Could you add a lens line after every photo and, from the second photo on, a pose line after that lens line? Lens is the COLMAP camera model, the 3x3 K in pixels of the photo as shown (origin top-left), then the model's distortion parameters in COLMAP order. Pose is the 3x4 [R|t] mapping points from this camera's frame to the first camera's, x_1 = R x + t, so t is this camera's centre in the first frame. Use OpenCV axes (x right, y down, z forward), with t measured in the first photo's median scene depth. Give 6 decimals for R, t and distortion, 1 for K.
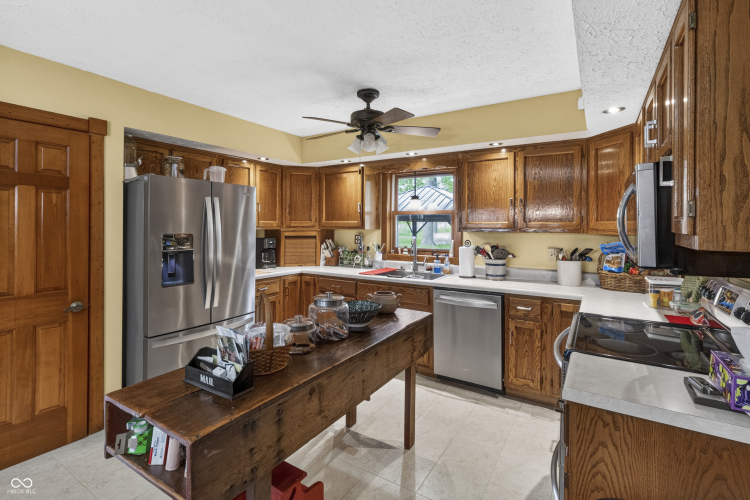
lens RADIAL K [[354.0, 0, 370.9], [0, 354.0, 224.8], [0, 0, 1]] dist [-0.000509, 0.000894]
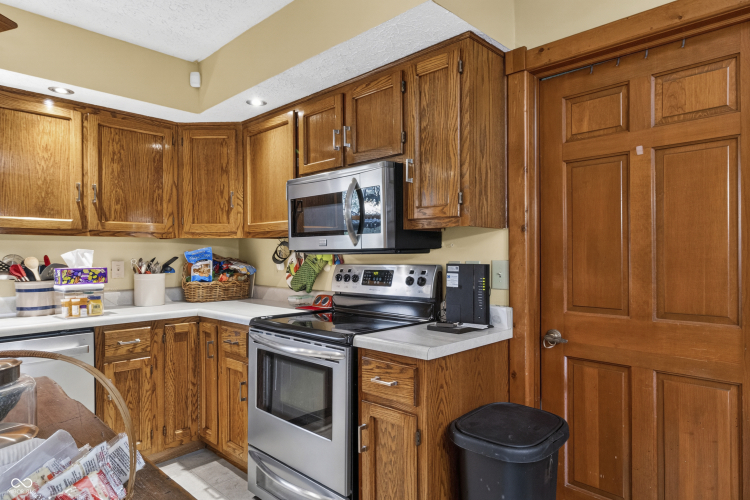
lens RADIAL K [[452.8, 0, 372.0], [0, 452.8, 255.4], [0, 0, 1]] dist [0.004300, -0.006314]
pose [[0.203217, -0.007277, 0.979107, -0.311870], [0.005532, 0.999965, 0.006284, 0.056578], [-0.979118, 0.004140, 0.203250, 0.317394]]
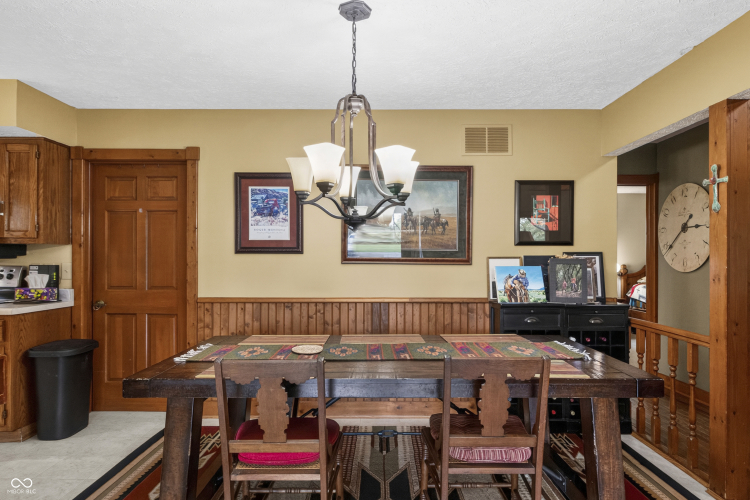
lens RADIAL K [[452.8, 0, 376.7], [0, 452.8, 258.6], [0, 0, 1]] dist [0.004300, -0.006314]
pose [[-0.540054, -0.005415, 0.841613, -1.042135], [-0.004827, 0.999983, 0.003337, 0.050560], [-0.841616, -0.002261, -0.540071, 0.225776]]
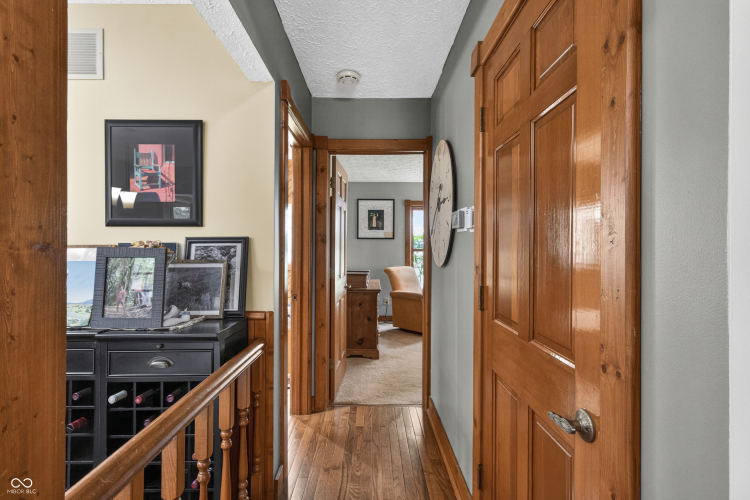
lens RADIAL K [[354.0, 0, 376.3], [0, 354.0, 248.4], [0, 0, 1]] dist [-0.000509, 0.000894]
pose [[-0.543647, -0.003704, 0.839306, -0.950326], [-0.005166, 0.999986, 0.001068, 0.050601], [-0.839298, -0.003755, -0.543658, -0.787820]]
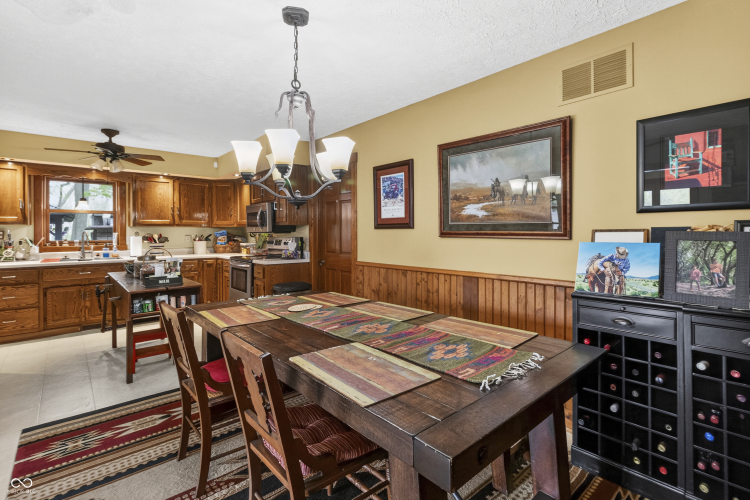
lens RADIAL K [[354.0, 0, 375.8], [0, 354.0, 233.6], [0, 0, 1]] dist [-0.000509, 0.000894]
pose [[0.280976, -0.007822, 0.959683, -1.003761], [0.004012, 0.999968, 0.006975, 0.049837], [-0.959706, 0.001890, 0.280999, -0.447338]]
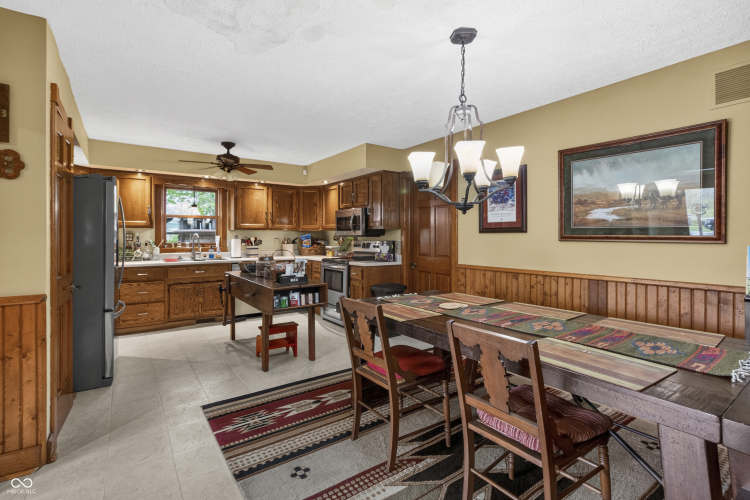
lens RADIAL K [[354.0, 0, 373.4], [0, 354.0, 237.1], [0, 0, 1]] dist [-0.000509, 0.000894]
pose [[0.379006, -0.004513, 0.925383, -1.136705], [0.000671, 0.999989, 0.004602, 0.051356], [-0.925394, -0.001123, 0.379005, -0.230108]]
